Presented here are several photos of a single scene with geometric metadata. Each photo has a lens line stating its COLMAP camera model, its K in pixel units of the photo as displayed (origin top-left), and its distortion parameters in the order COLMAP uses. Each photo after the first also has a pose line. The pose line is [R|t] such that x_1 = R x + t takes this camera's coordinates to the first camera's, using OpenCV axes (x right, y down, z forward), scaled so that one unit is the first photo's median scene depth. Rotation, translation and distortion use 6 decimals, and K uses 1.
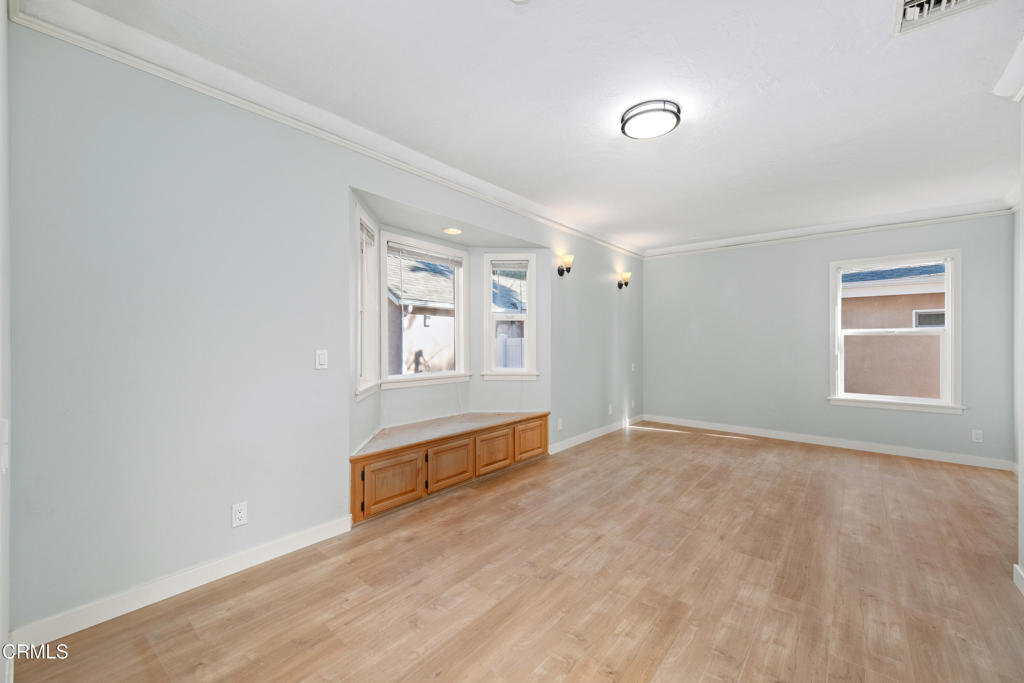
lens RADIAL K [[409.2, 0, 514.4], [0, 409.2, 339.1], [0, 0, 1]] dist [0.010001, -0.000494]
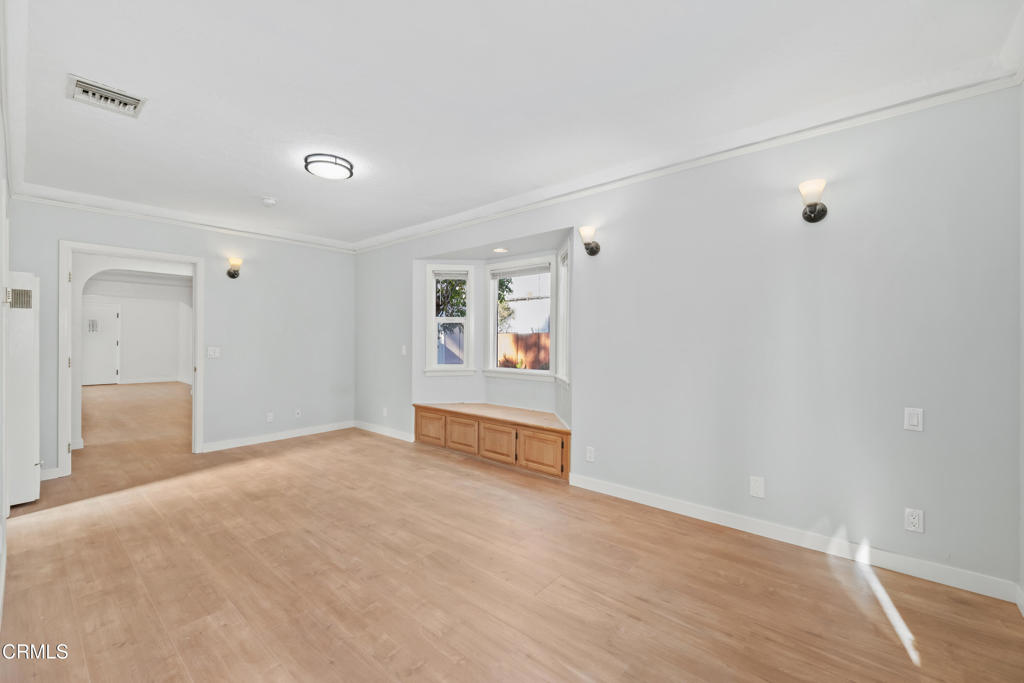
lens RADIAL K [[419.2, 0, 514.4], [0, 419.2, 339.2], [0, 0, 1]] dist [0.000768, -0.000055]
pose [[-0.004525, -0.005352, -0.999975, 1.357381], [-0.003321, 0.999980, -0.005337, 0.002859], [0.999984, 0.003297, -0.004543, 1.324203]]
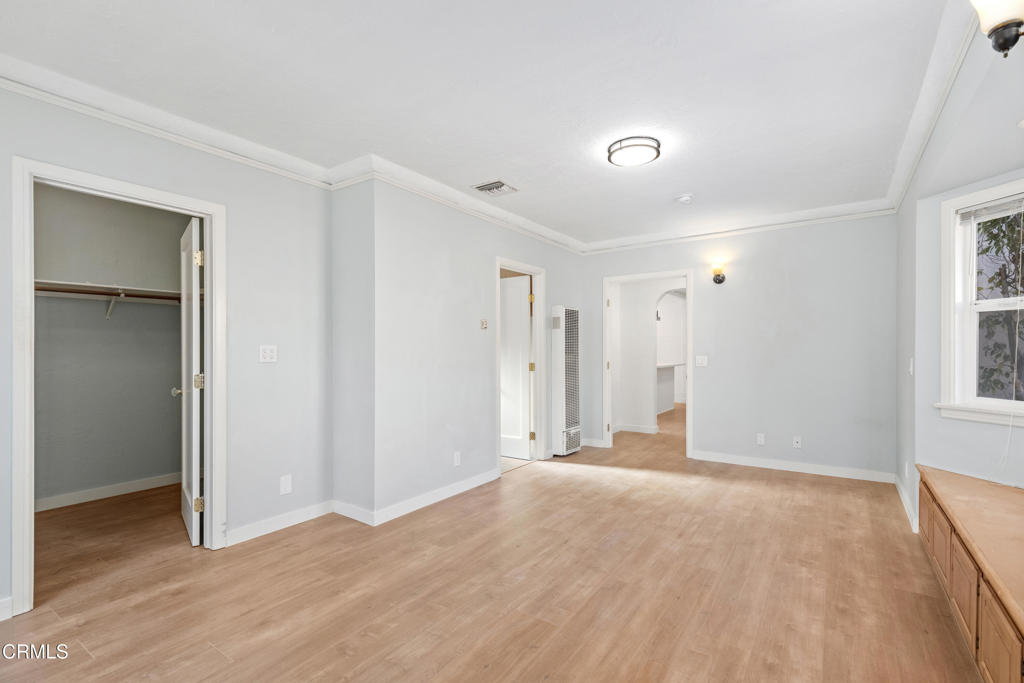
lens RADIAL K [[468.0, 0, 517.6], [0, 468.0, 348.1], [0, 0, 1]] dist [0.012327, -0.000101]
pose [[-0.995138, -0.001050, -0.098486, 0.643968], [-0.001070, 0.999999, 0.000156, -0.000997], [0.098486, 0.000261, -0.995138, 1.873171]]
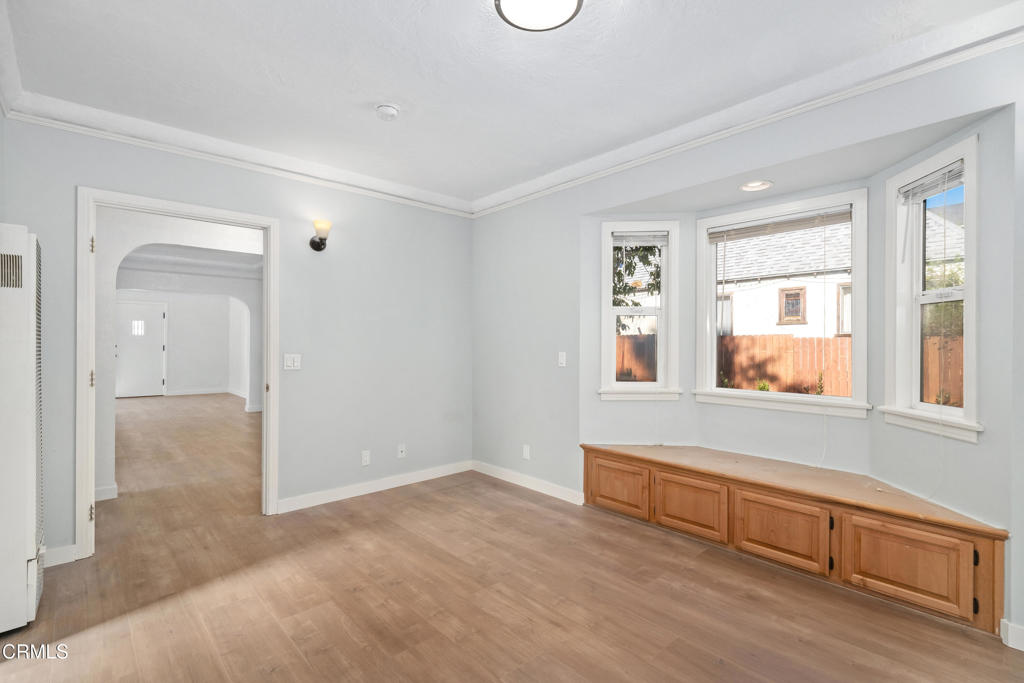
lens RADIAL K [[480.2, 0, 512.0], [0, 480.2, 341.5], [0, 0, 1]] dist [0.012263, -0.000843]
pose [[-0.137649, -0.007818, -0.990450, 0.898013], [-0.003112, 0.999967, -0.007461, 0.003859], [0.990476, 0.002056, -0.137669, 0.892892]]
